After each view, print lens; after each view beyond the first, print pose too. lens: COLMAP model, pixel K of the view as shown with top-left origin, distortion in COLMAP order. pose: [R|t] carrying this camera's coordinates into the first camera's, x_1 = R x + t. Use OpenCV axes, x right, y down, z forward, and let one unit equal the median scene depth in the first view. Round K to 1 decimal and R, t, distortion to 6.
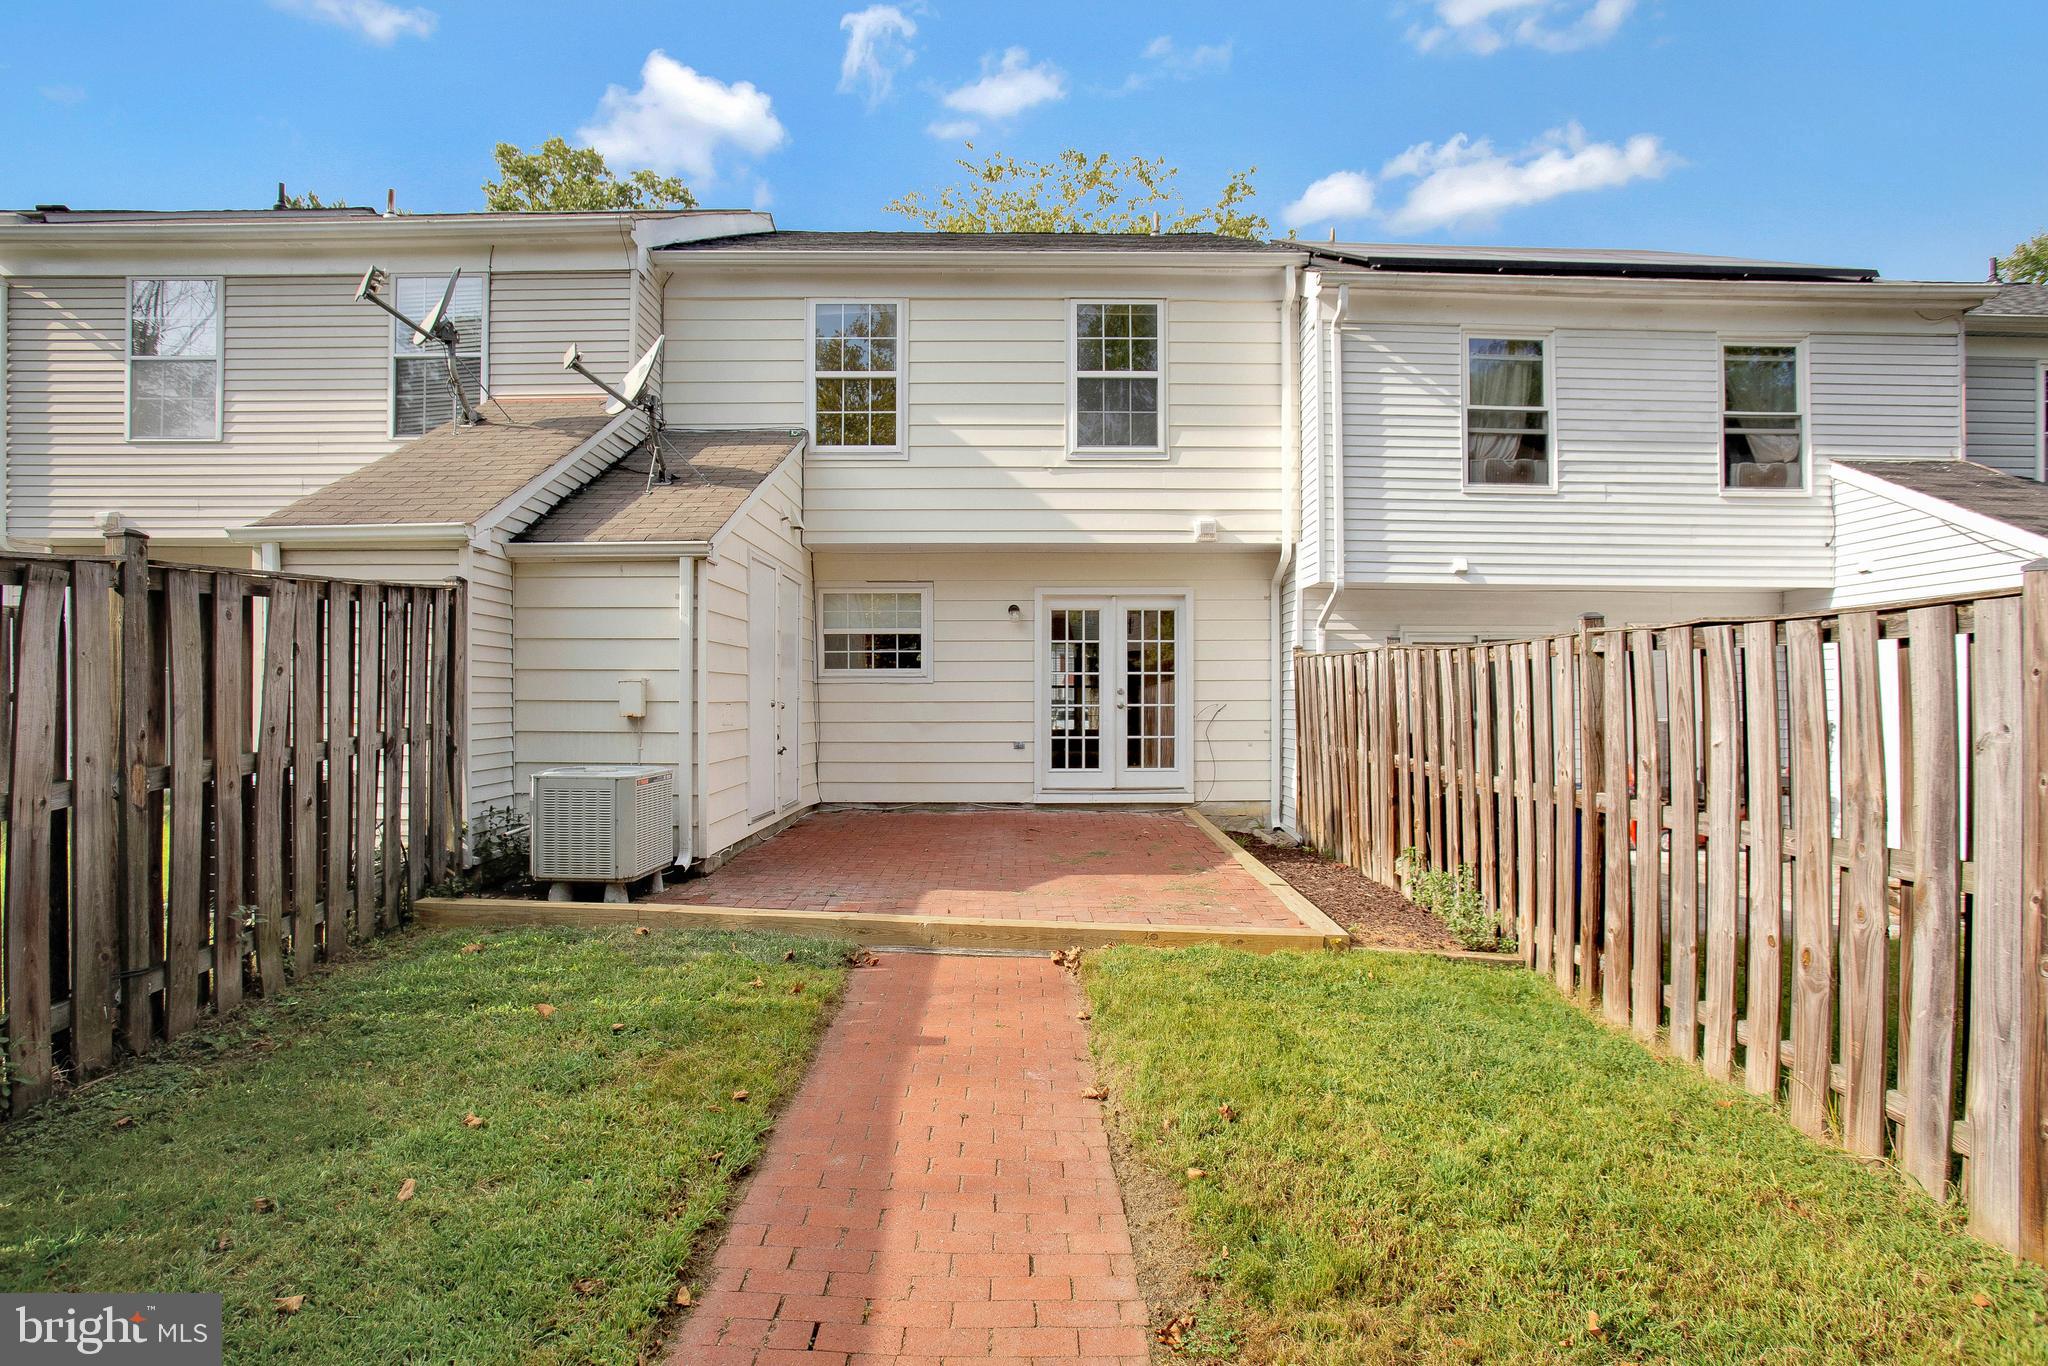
lens RADIAL K [[1024.1, 0, 1033.4], [0, 1024.1, 690.4], [0, 0, 1]] dist [-0.064276, 0.029219]
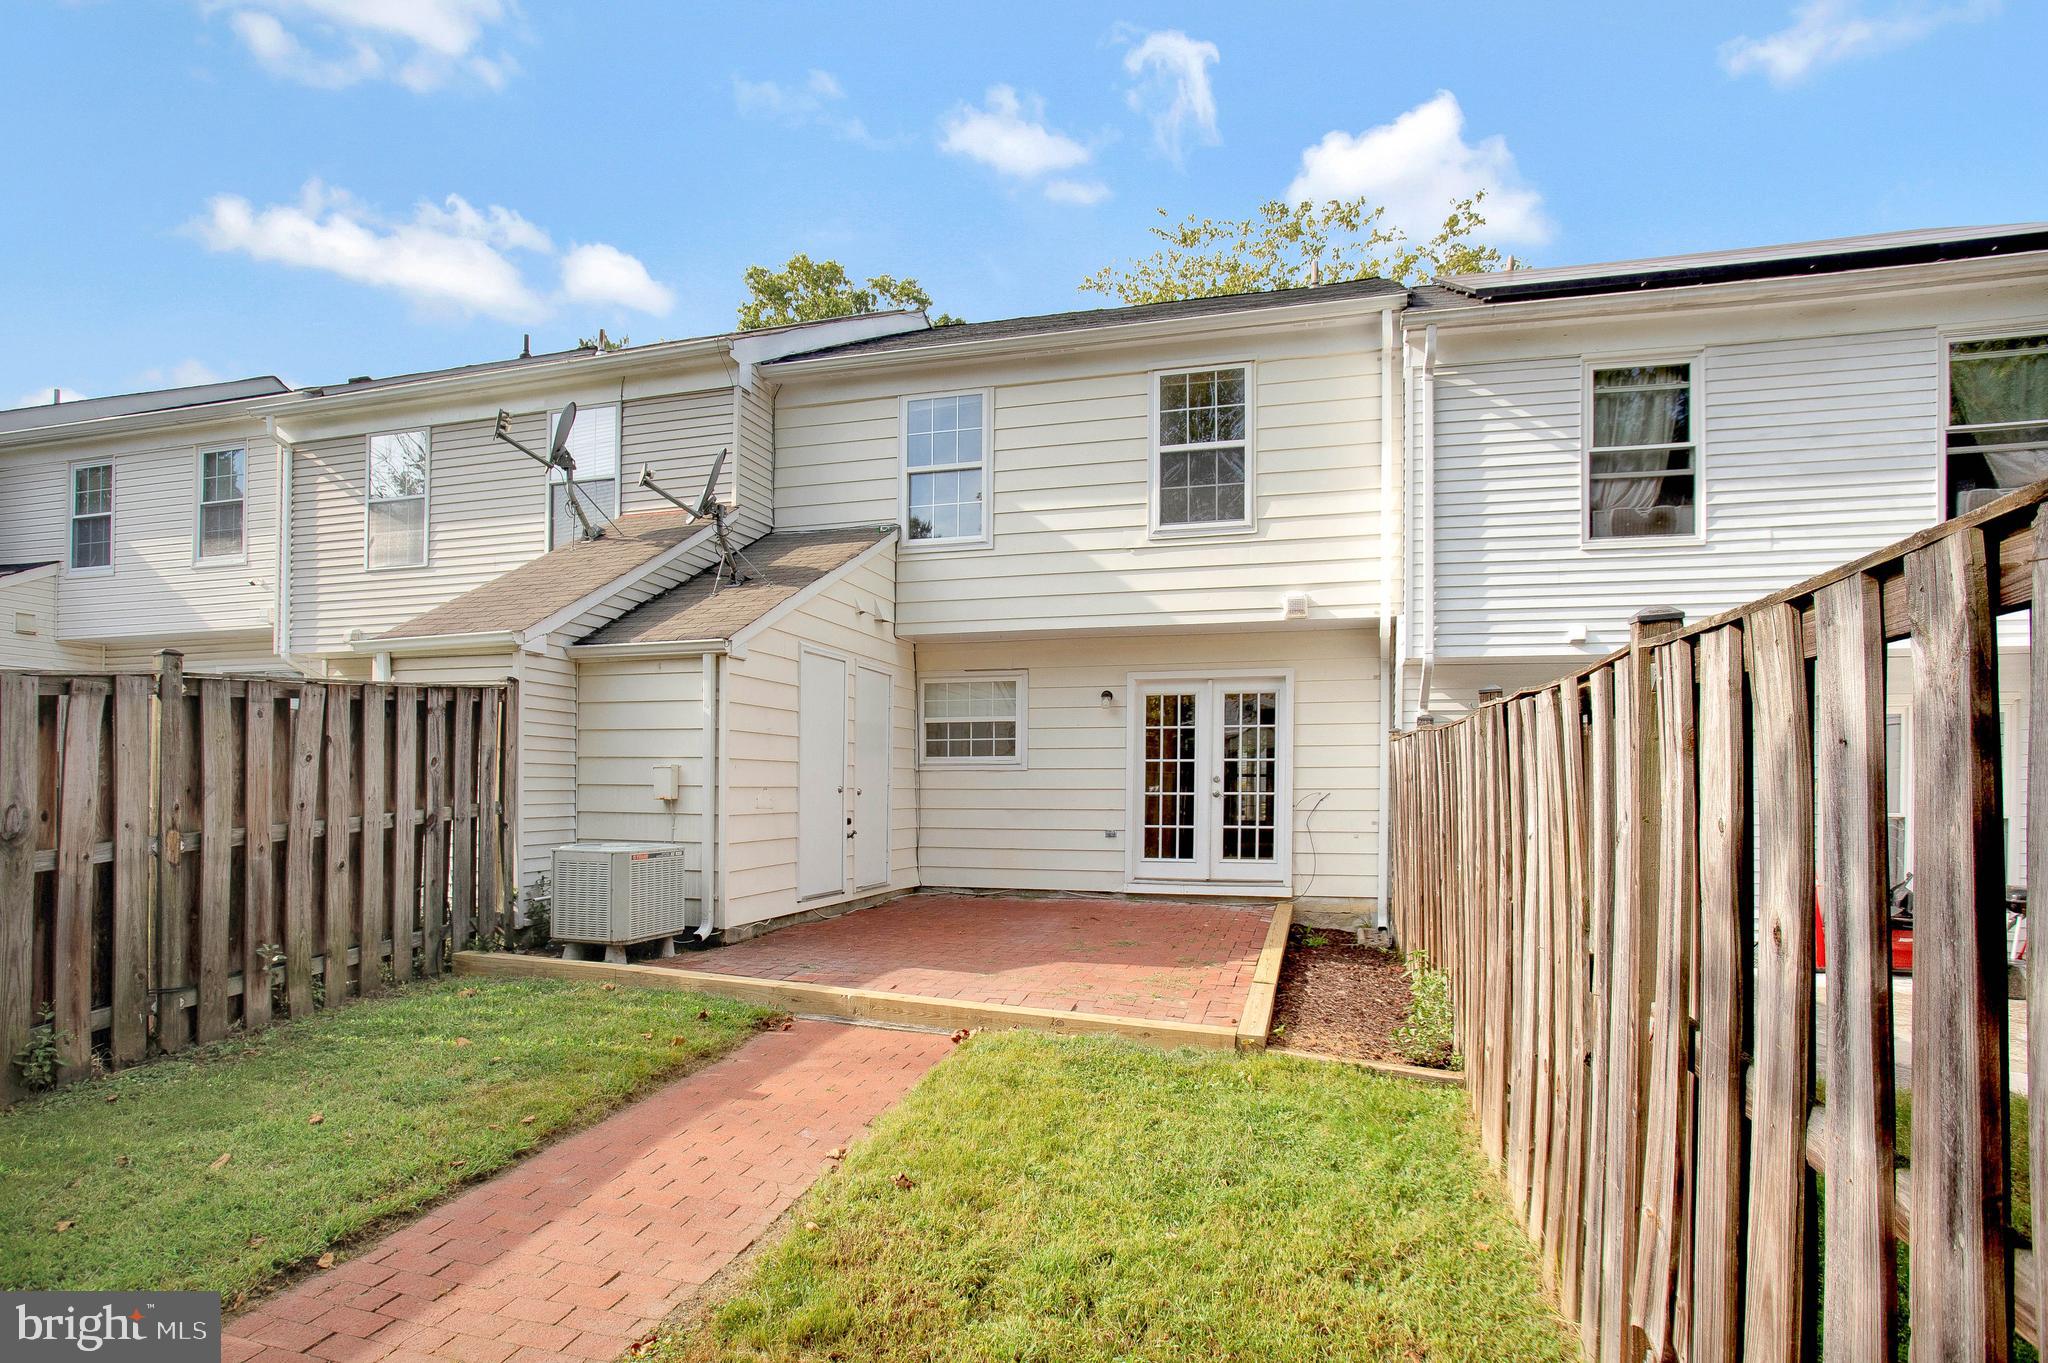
lens RADIAL K [[1057.0, 0, 1026.7], [0, 1057.0, 798.1], [0, 0, 1]] dist [-0.049193, 0.021450]
pose [[0.960225, 0.006198, -0.279158, 0.216732], [-0.001656, 0.999862, 0.016503, 0.003357], [0.279222, -0.015385, 0.960103, 0.004652]]
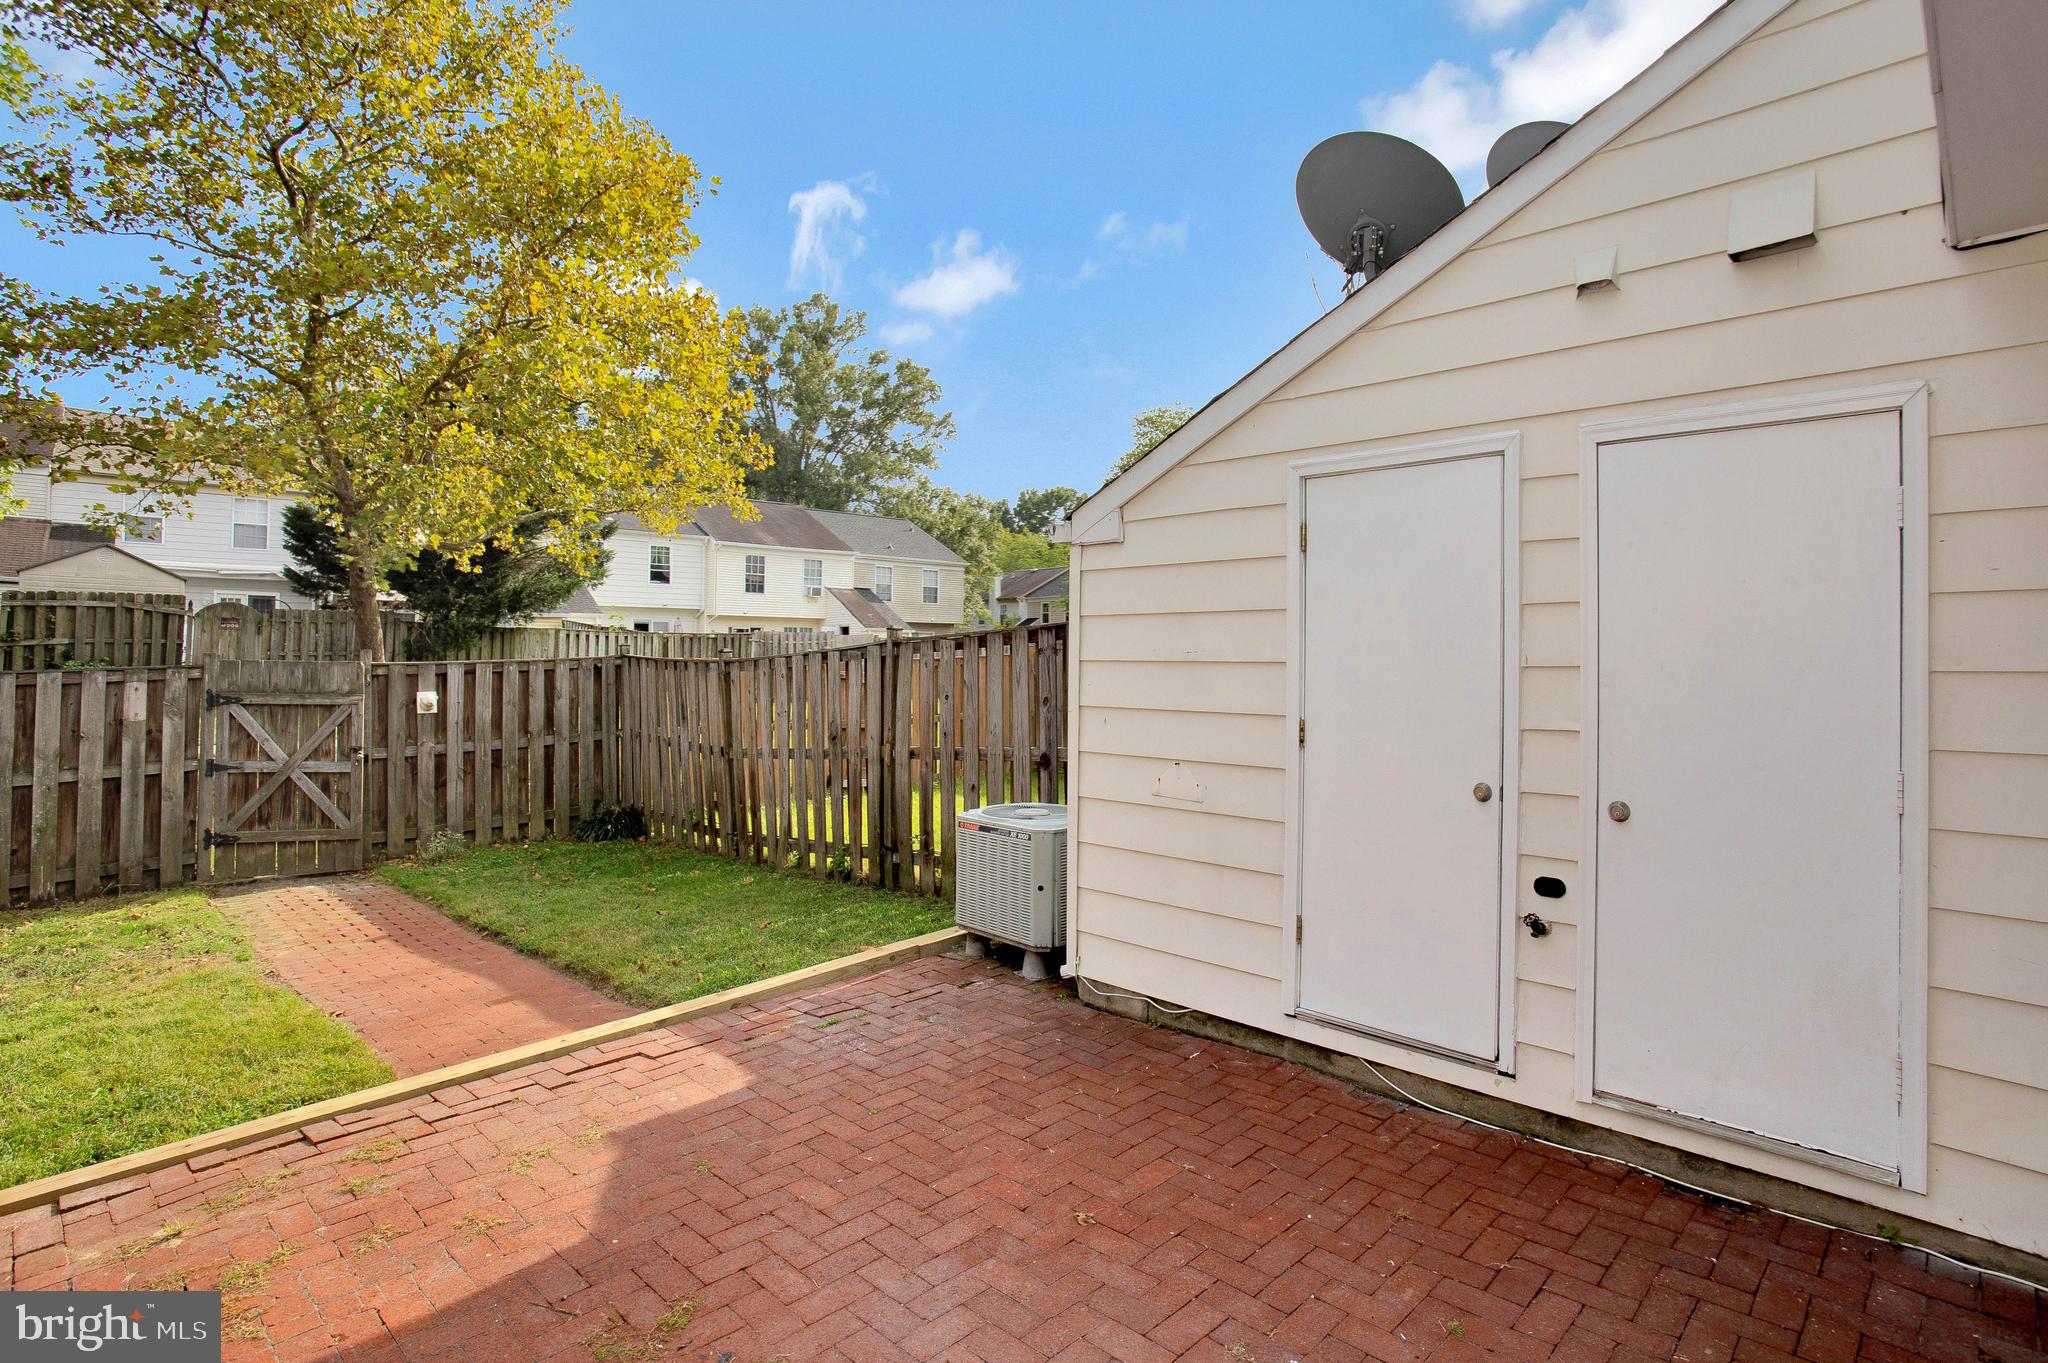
lens RADIAL K [[1024.1, 0, 1033.4], [0, 1024.1, 688.9], [0, 0, 1]] dist [-0.064276, 0.029219]
pose [[-0.708607, 0.006708, -0.705572, 0.133129], [-0.003411, 0.999911, 0.012933, -0.029227], [0.705595, 0.011571, -0.708520, 1.072862]]
